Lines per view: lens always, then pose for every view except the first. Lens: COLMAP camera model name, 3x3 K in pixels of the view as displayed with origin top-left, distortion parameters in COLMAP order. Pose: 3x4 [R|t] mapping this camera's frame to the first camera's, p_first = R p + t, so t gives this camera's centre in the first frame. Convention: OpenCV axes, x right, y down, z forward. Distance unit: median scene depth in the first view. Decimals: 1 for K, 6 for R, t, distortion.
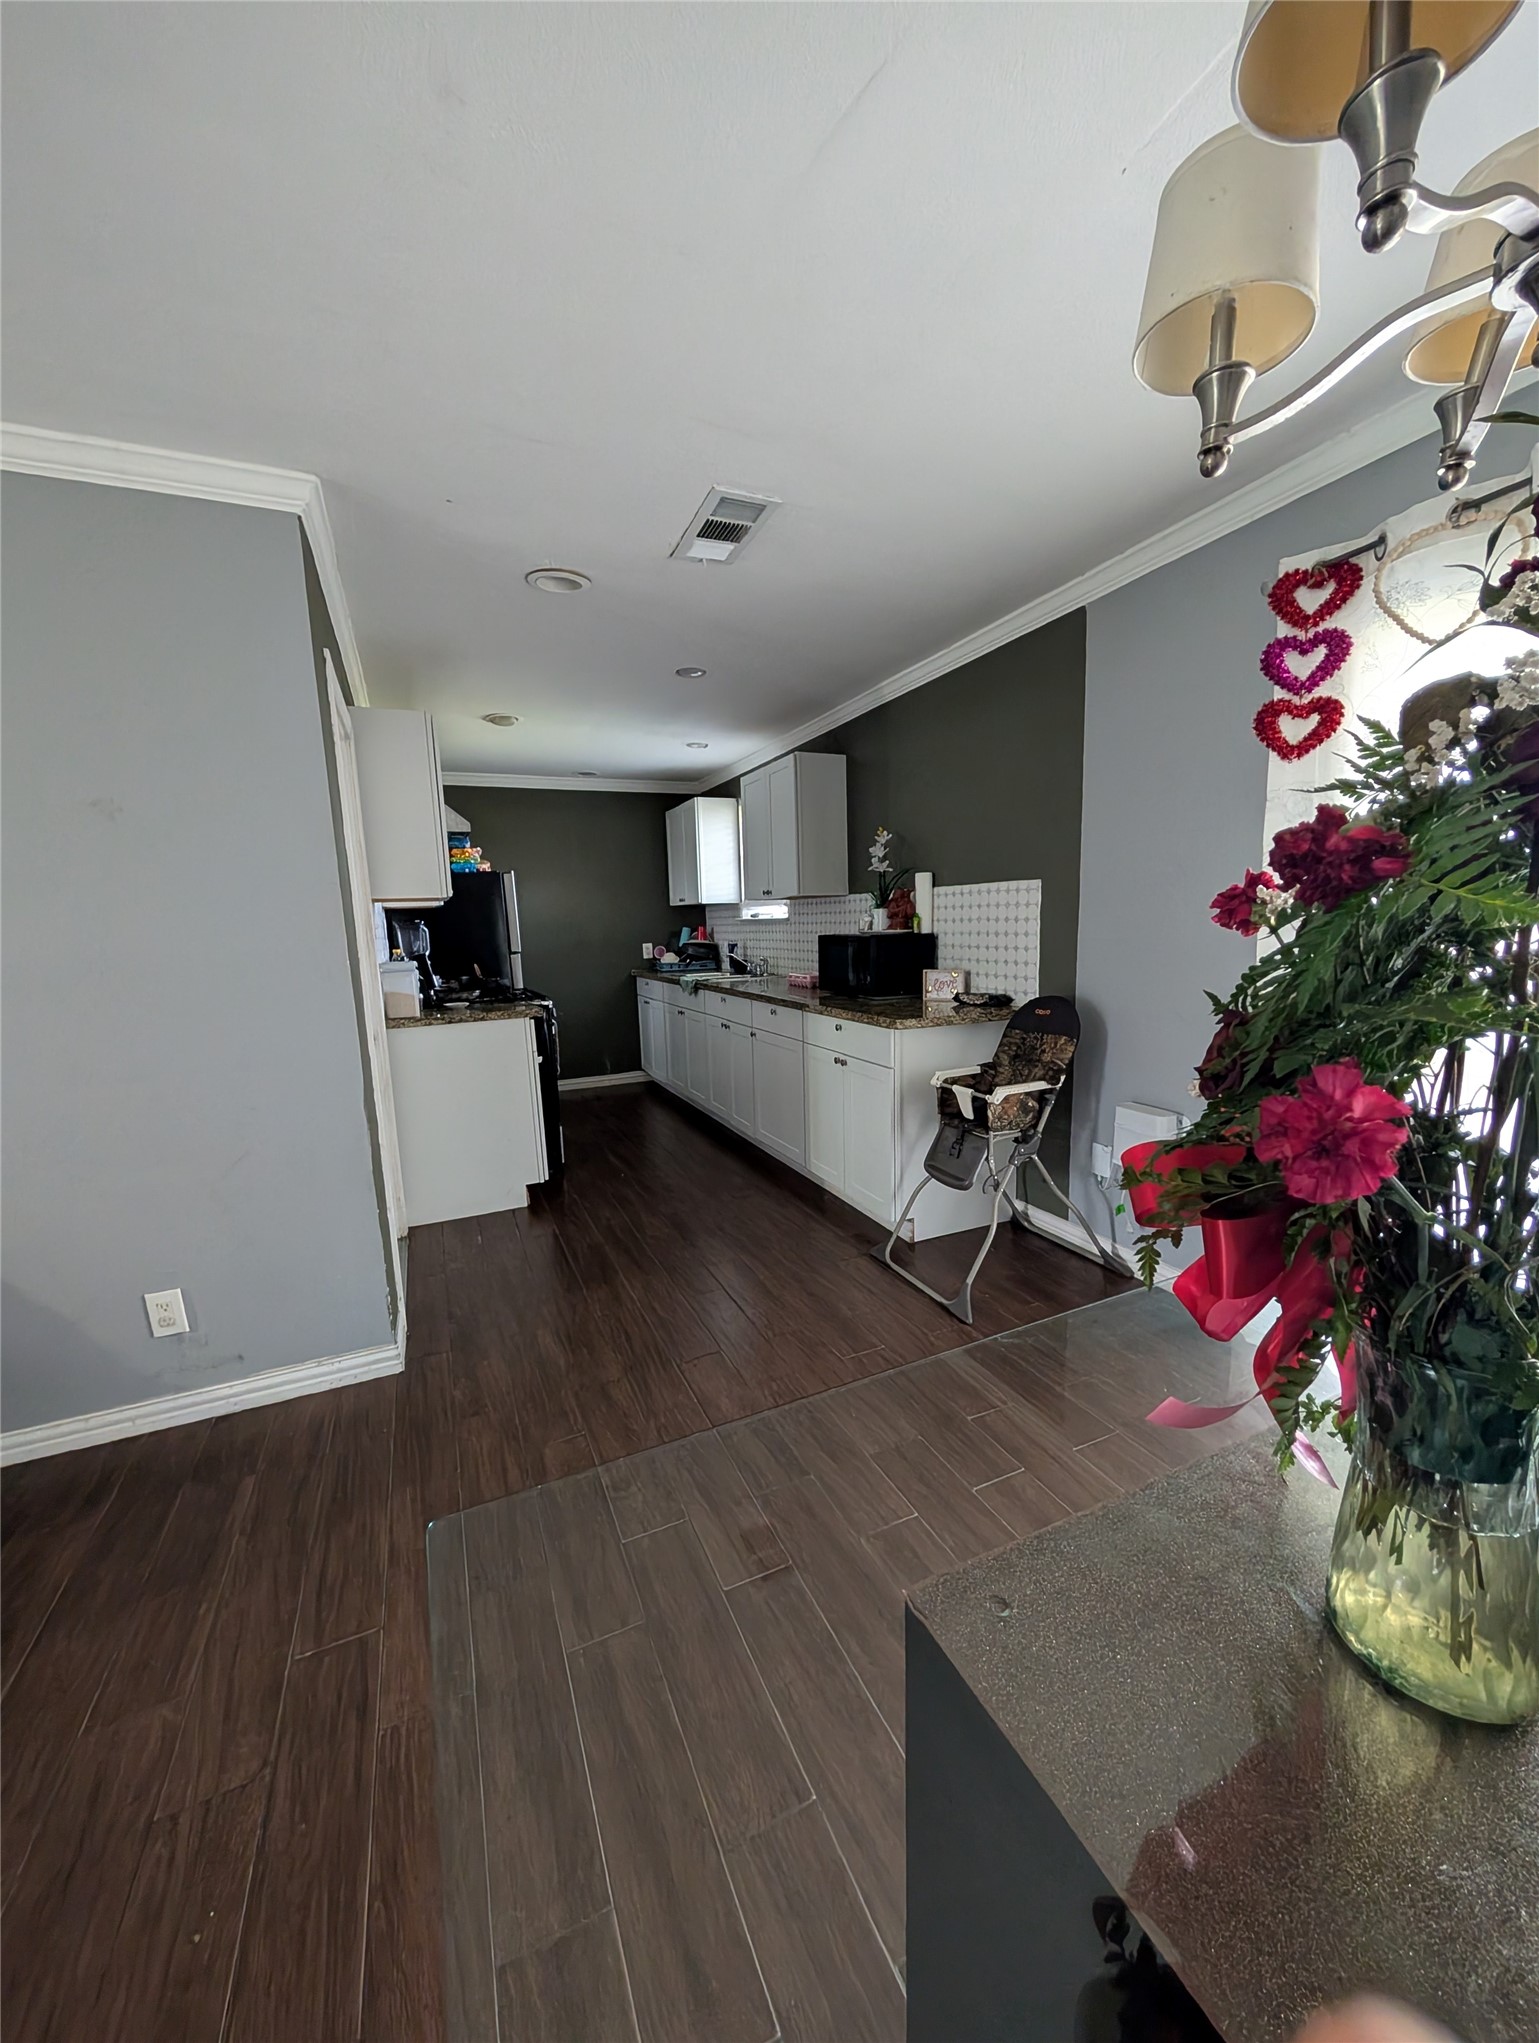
lens RADIAL K [[775.2, 0, 768.1], [0, 775.2, 1036.8], [0, 0, 1]] dist [-0.001366, 0.000109]
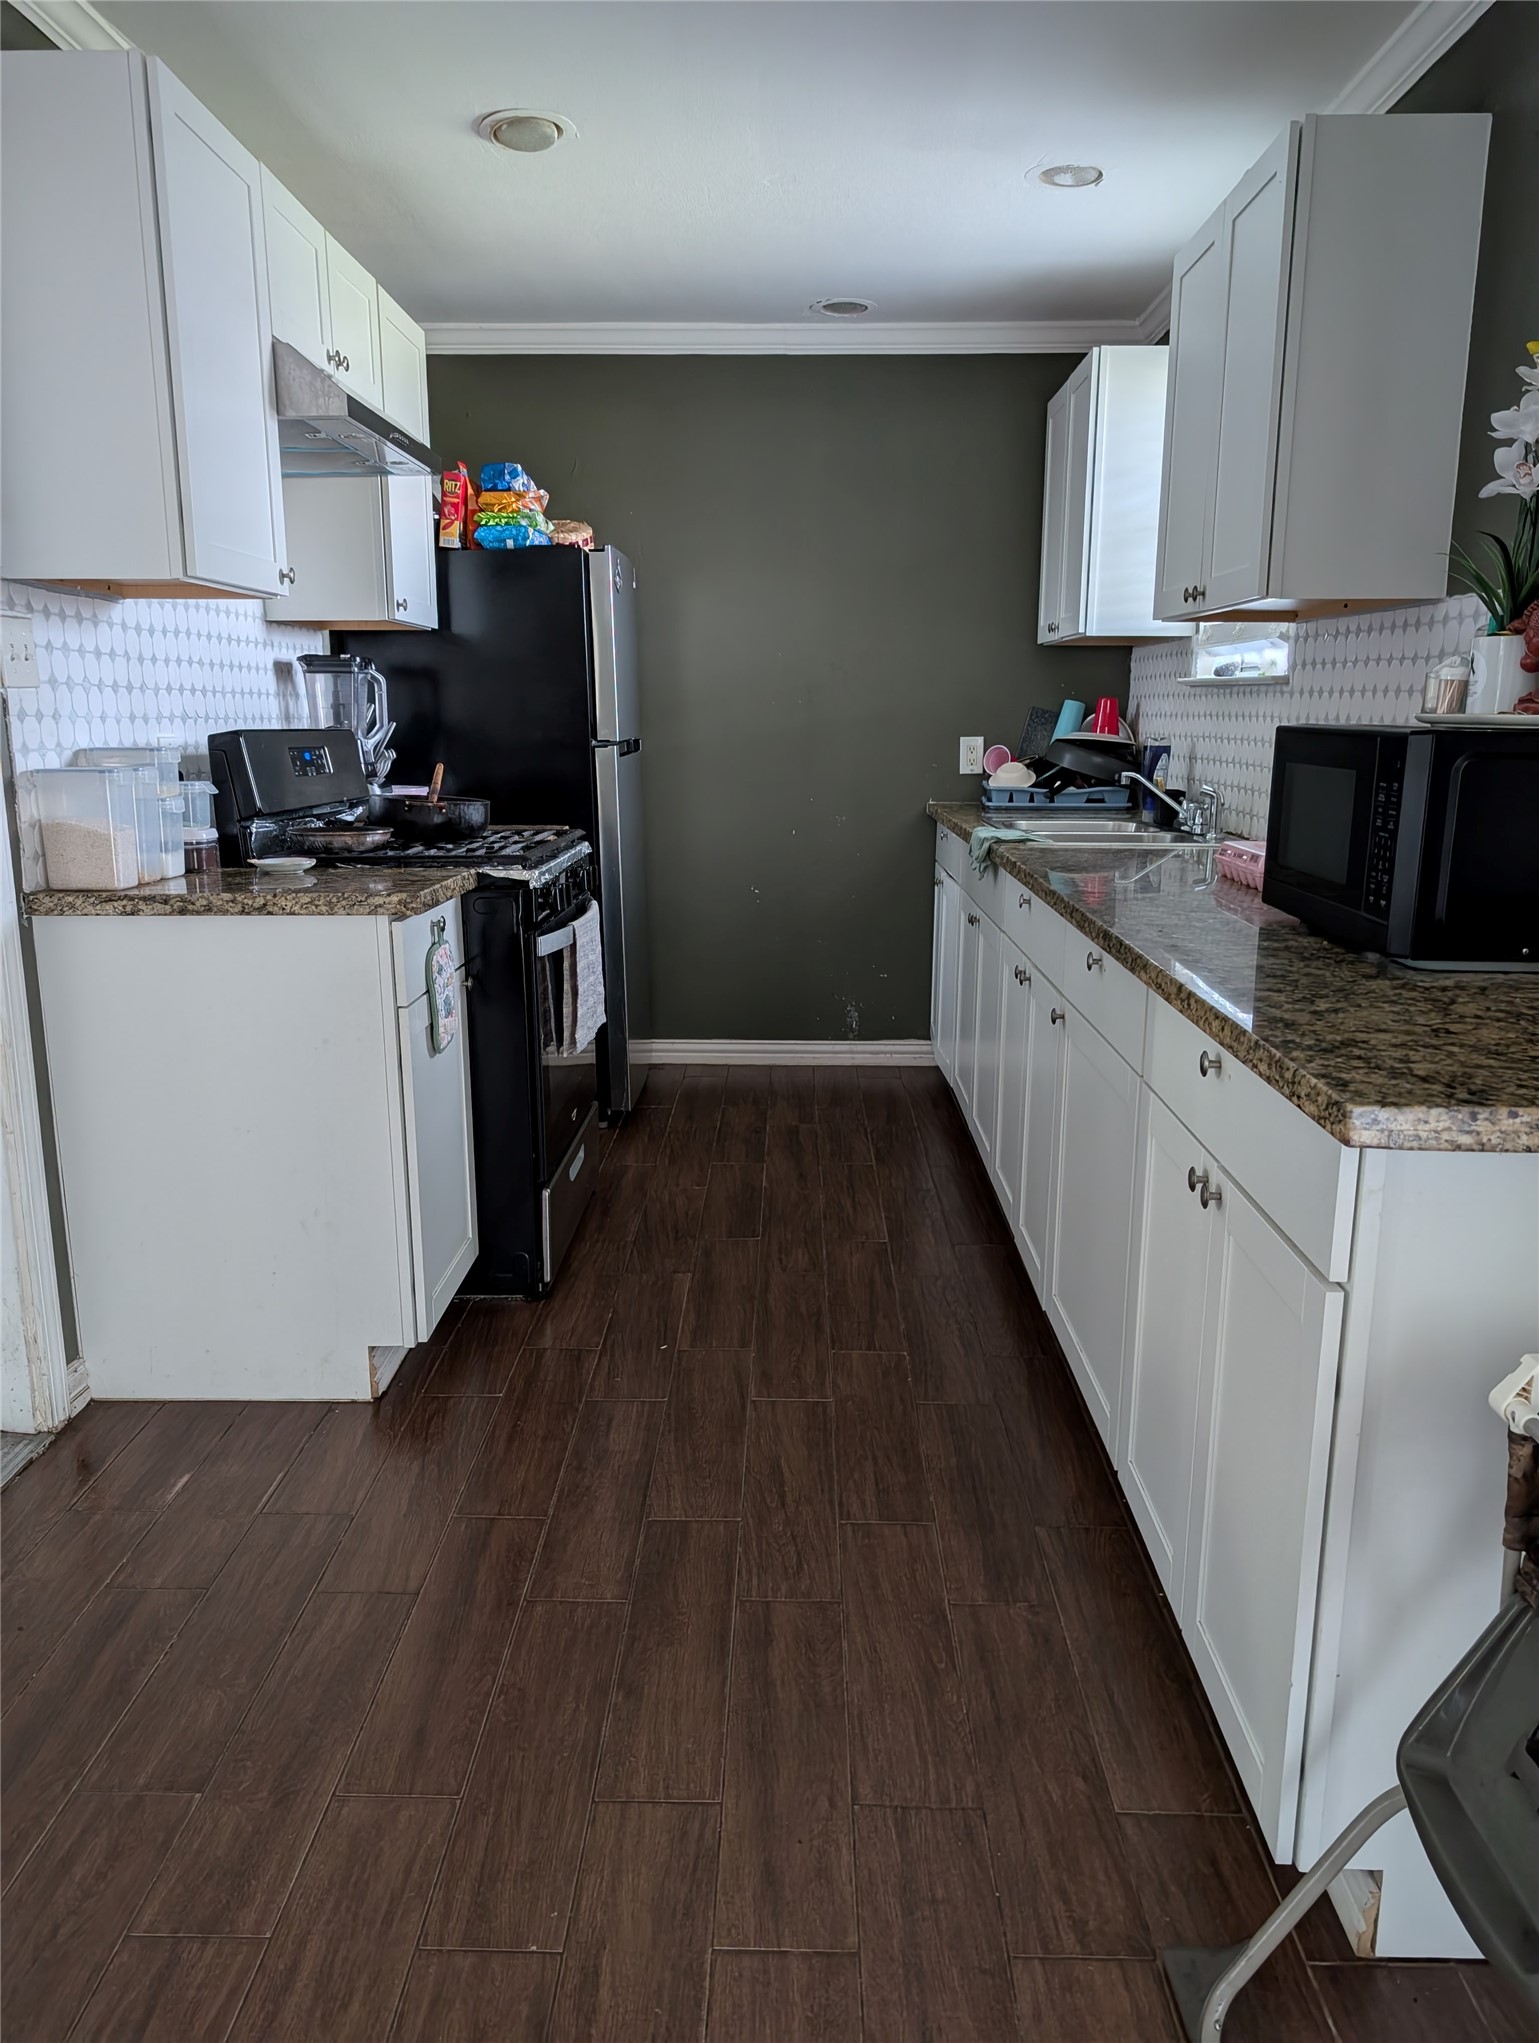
lens RADIAL K [[1458.9, 0, 769.5], [0, 1458.9, 1021.5], [0, 0, 1]] dist [0.028252, -0.001247]
pose [[0.904309, 0.123119, -0.408739, 0.108980], [-0.093656, 0.991399, 0.091419, -0.040902], [0.416479, -0.044390, 0.908061, 0.318055]]
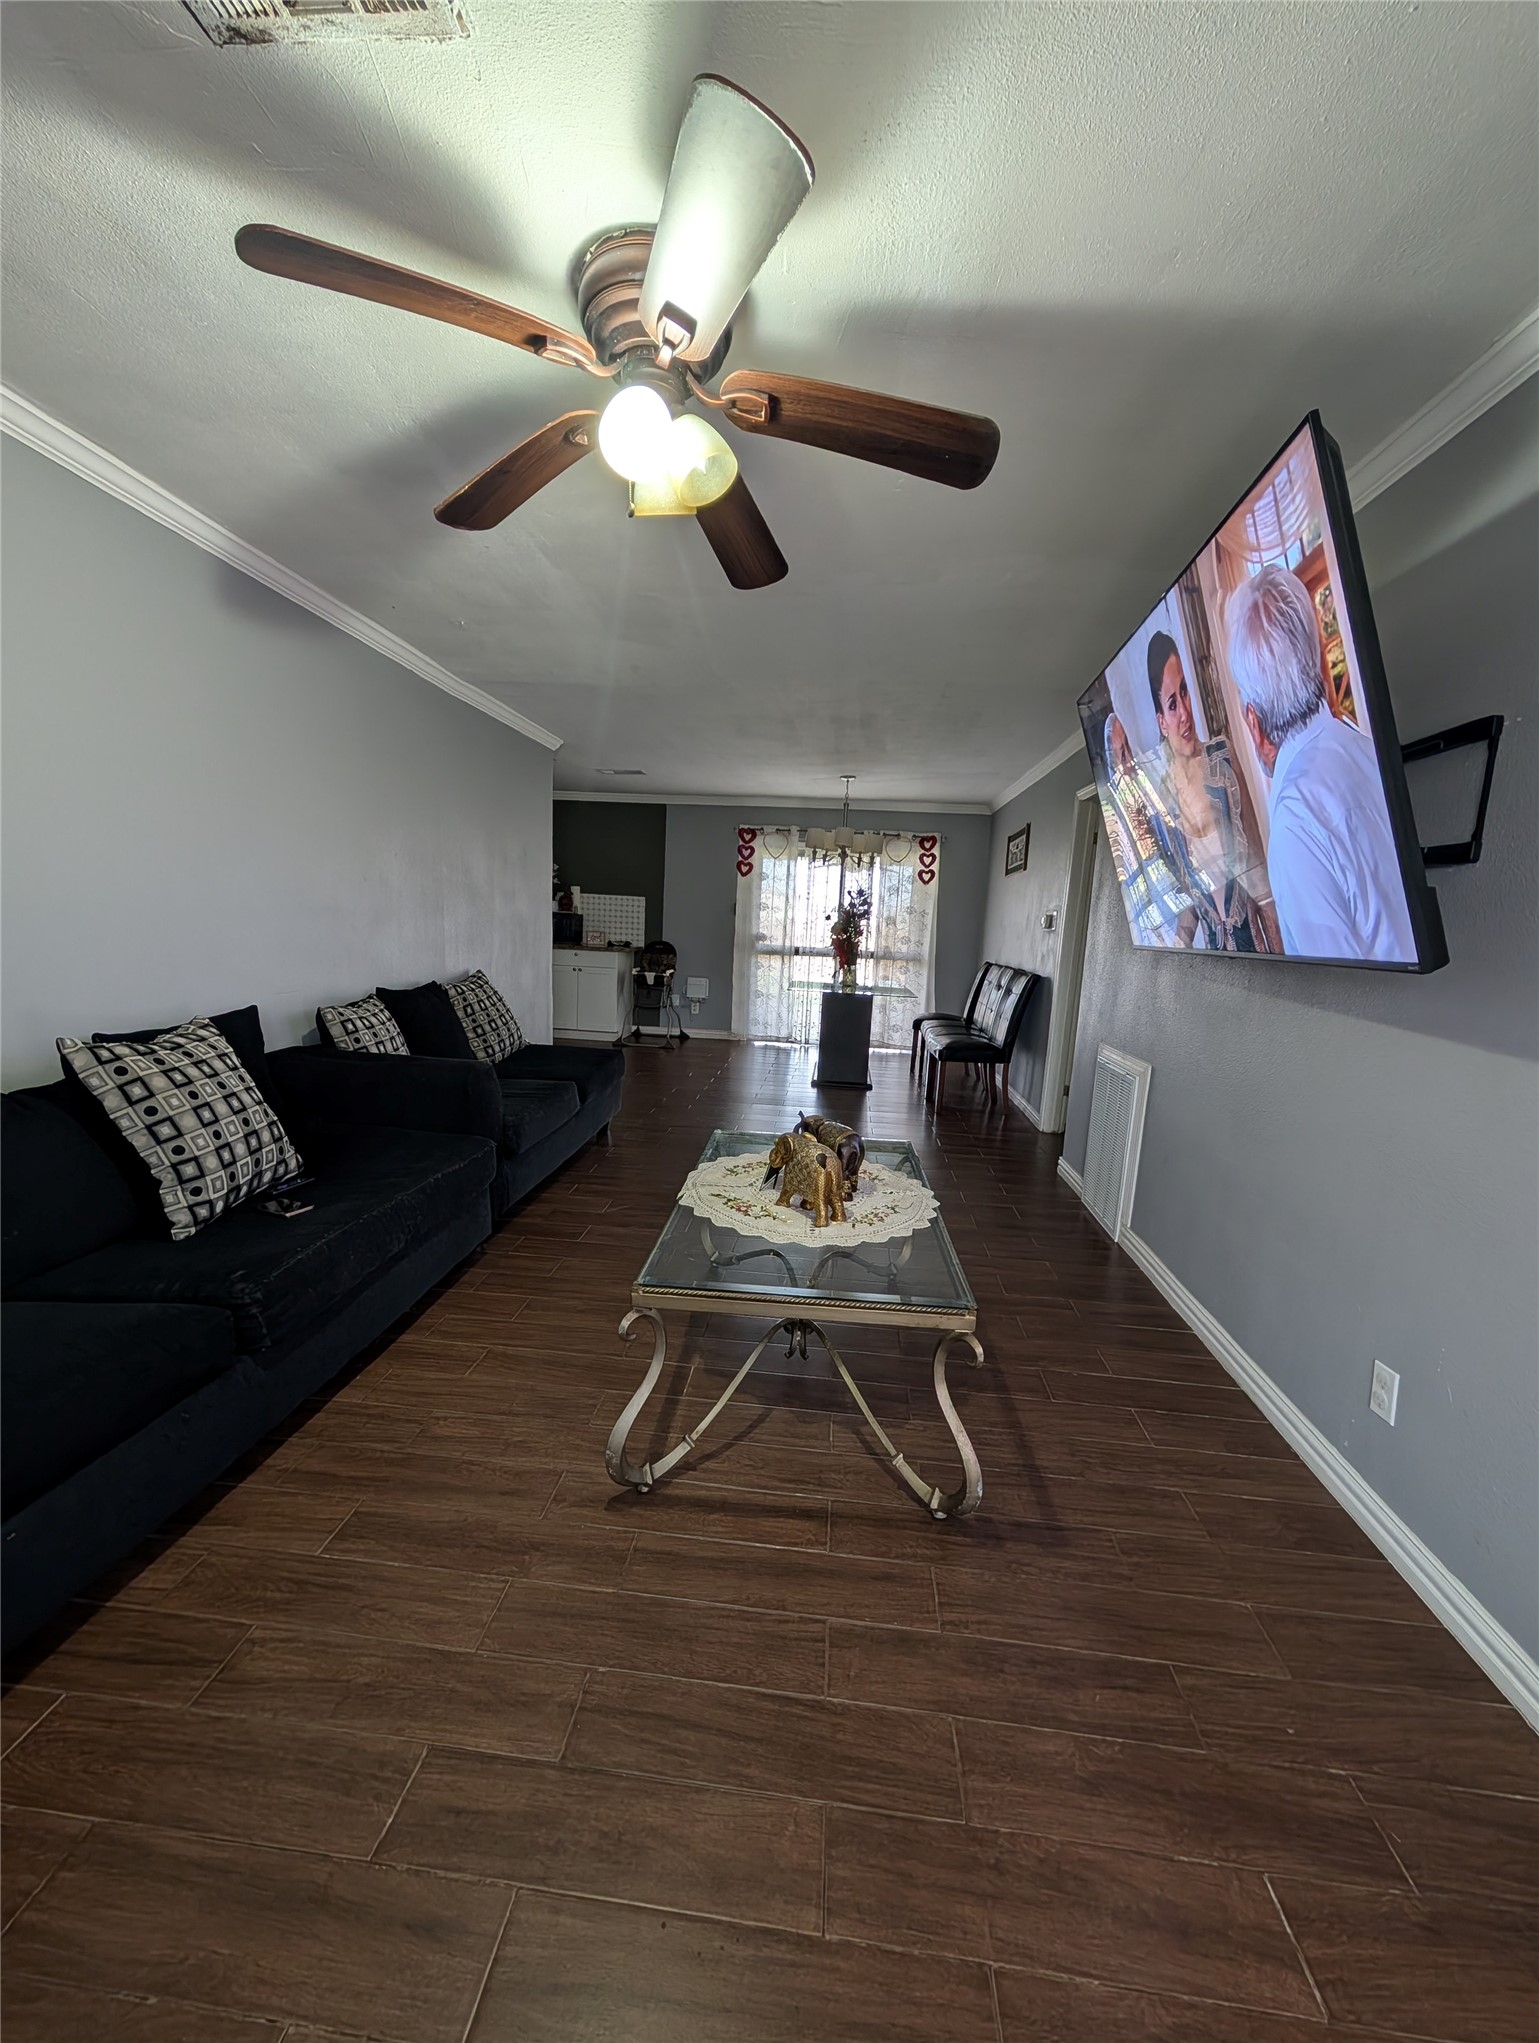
lens RADIAL K [[775.2, 0, 768.1], [0, 775.2, 1036.8], [0, 0, 1]] dist [-0.001366, 0.000109]
pose [[0.489281, -0.077789, 0.868650, -1.028512], [0.064883, 0.996501, 0.052692, 0.091731], [-0.869709, 0.030580, 0.492616, -0.374333]]
